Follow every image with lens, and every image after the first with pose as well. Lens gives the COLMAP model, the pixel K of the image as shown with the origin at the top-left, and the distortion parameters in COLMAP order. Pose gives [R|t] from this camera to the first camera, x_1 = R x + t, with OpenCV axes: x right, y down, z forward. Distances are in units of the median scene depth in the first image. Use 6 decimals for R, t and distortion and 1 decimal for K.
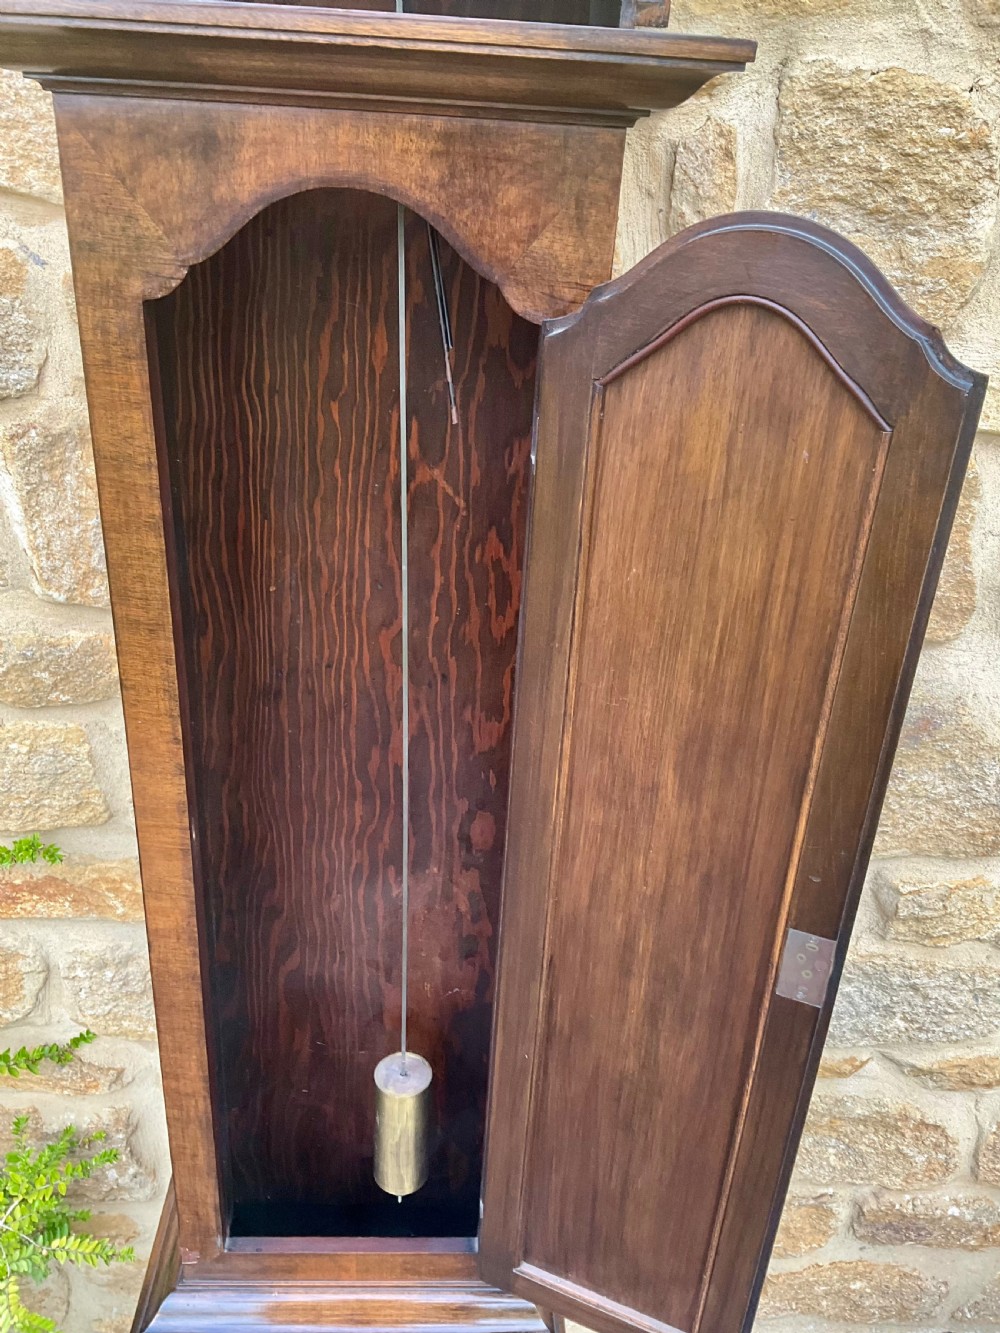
lens RADIAL K [[1123.2, 0, 500.8], [0, 1123.2, 661.3], [0, 0, 1]] dist [-0.002975, -0.014604]
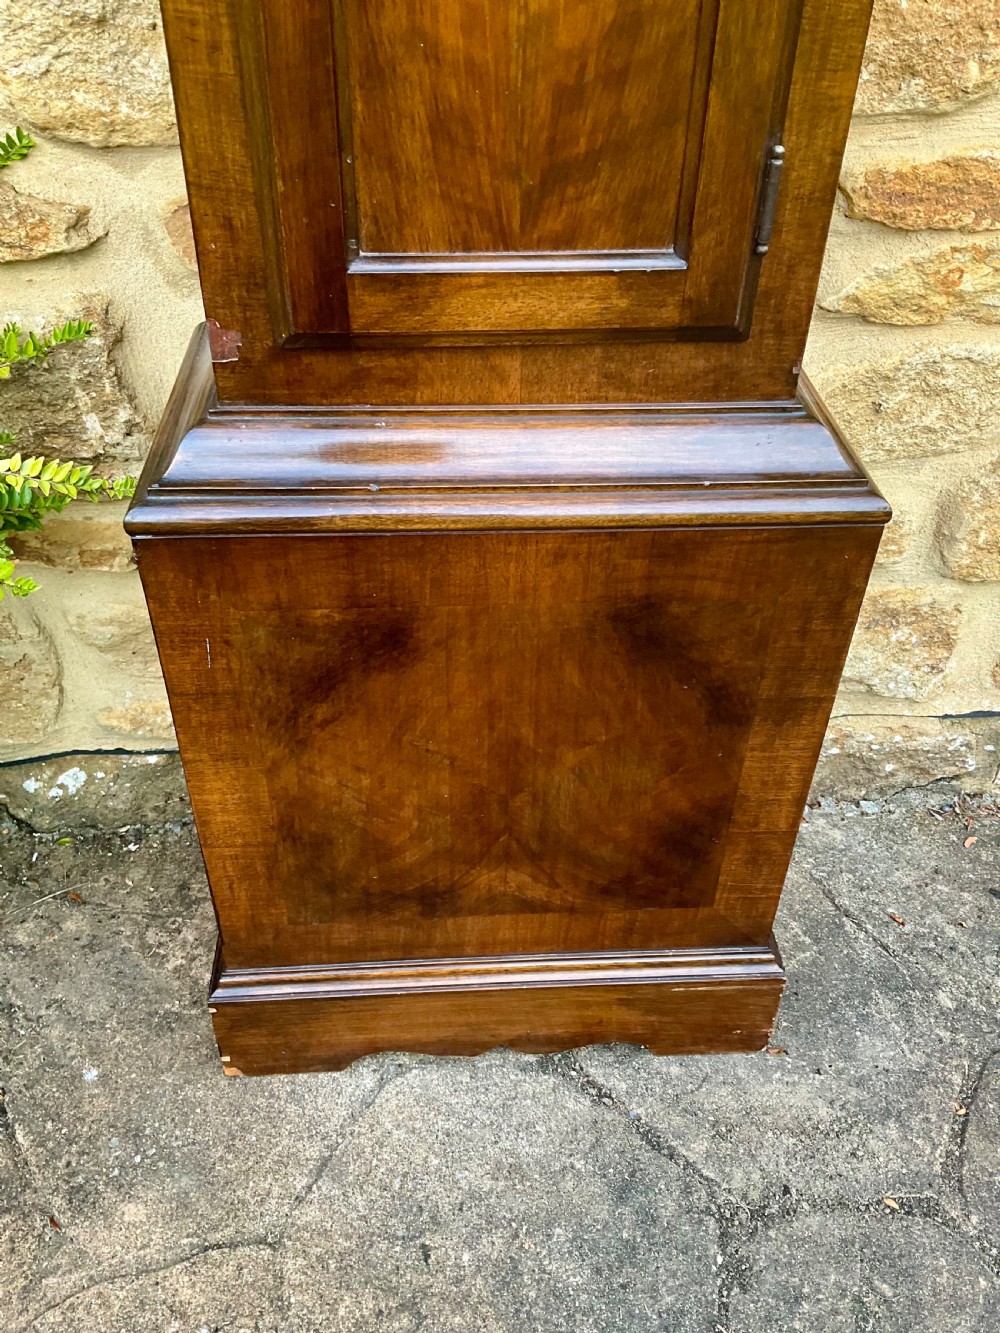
lens RADIAL K [[1106.9, 0, 504.6], [0, 1106.9, 665.1], [0, 0, 1]] dist [0.104626, -0.199369]
pose [[0.999134, -0.041568, 0.001824, -0.136237], [0.040177, 0.975234, 0.217494, 0.531968], [-0.010820, -0.217232, 0.976060, 0.392411]]
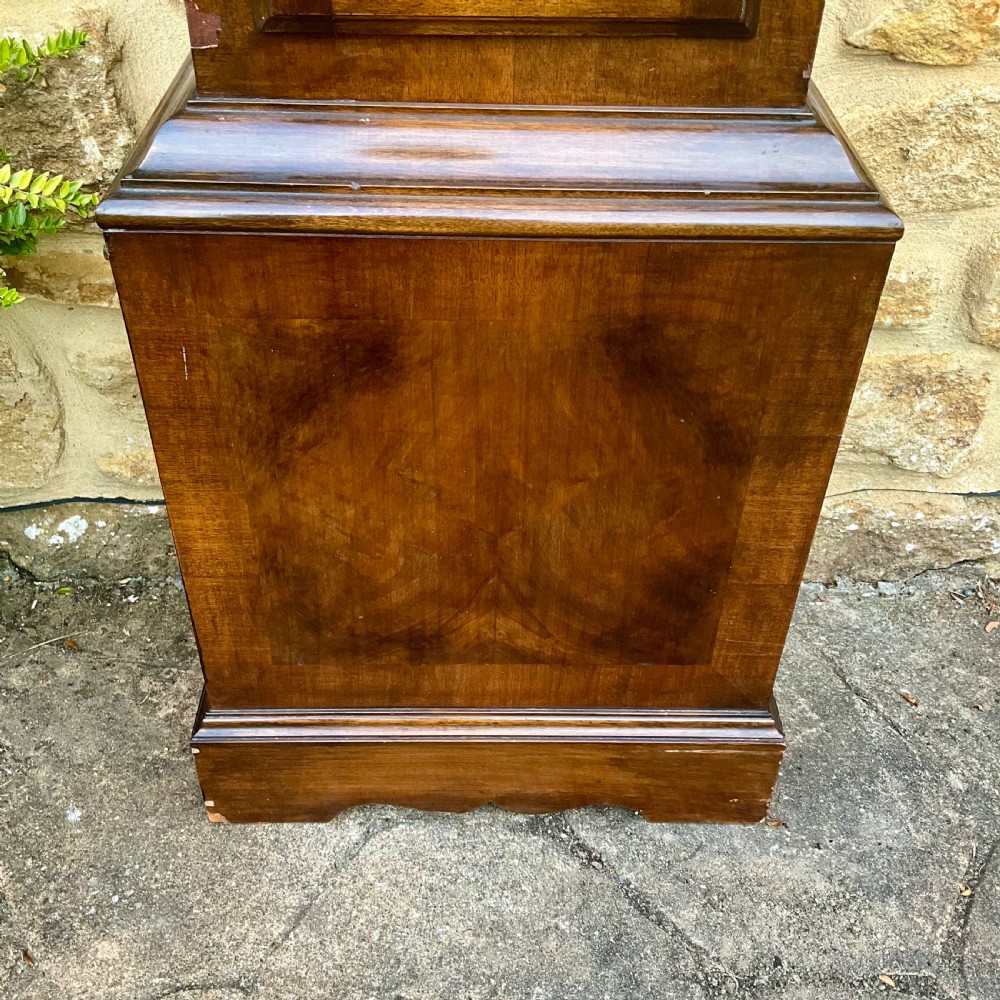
lens RADIAL K [[1103.7, 0, 505.2], [0, 1103.7, 496.1], [0, 0, 1]] dist [0.135808, -0.285359]
pose [[0.999355, -0.007889, -0.035041, -0.109097], [0.015625, 0.973919, 0.226357, 0.586016], [0.032341, -0.226758, 0.973414, 0.405075]]
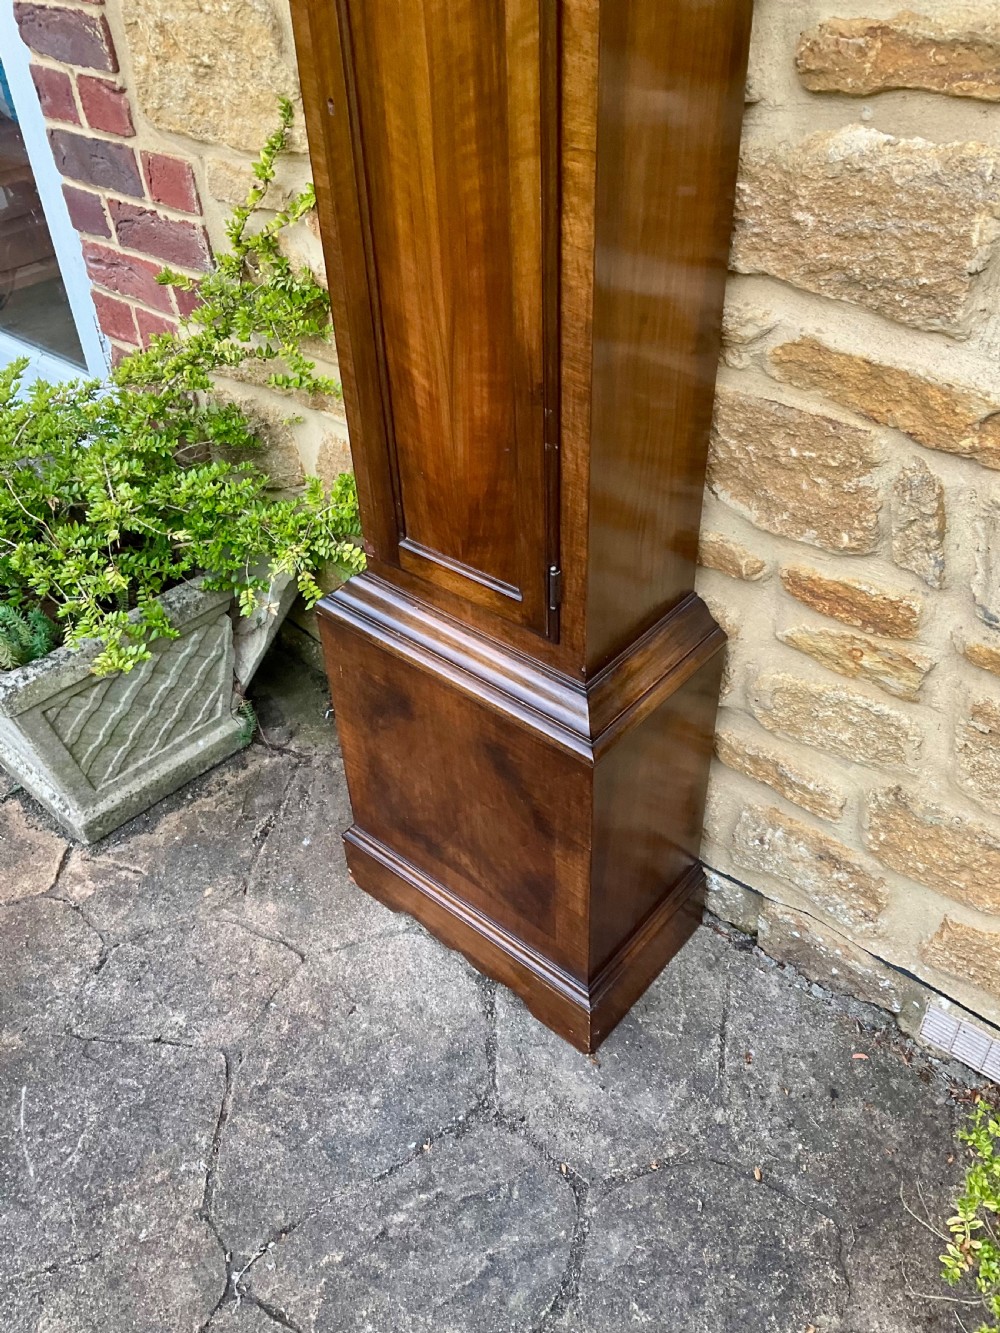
lens RADIAL K [[1101.1, 0, 503.7], [0, 1101.1, 662.6], [0, 0, 1]] dist [0.106655, -0.201397]
pose [[0.731028, 0.381954, -0.565429, 0.513353], [-0.240547, 0.919709, 0.310278, 0.222425], [0.638542, -0.090810, 0.764211, 0.156759]]
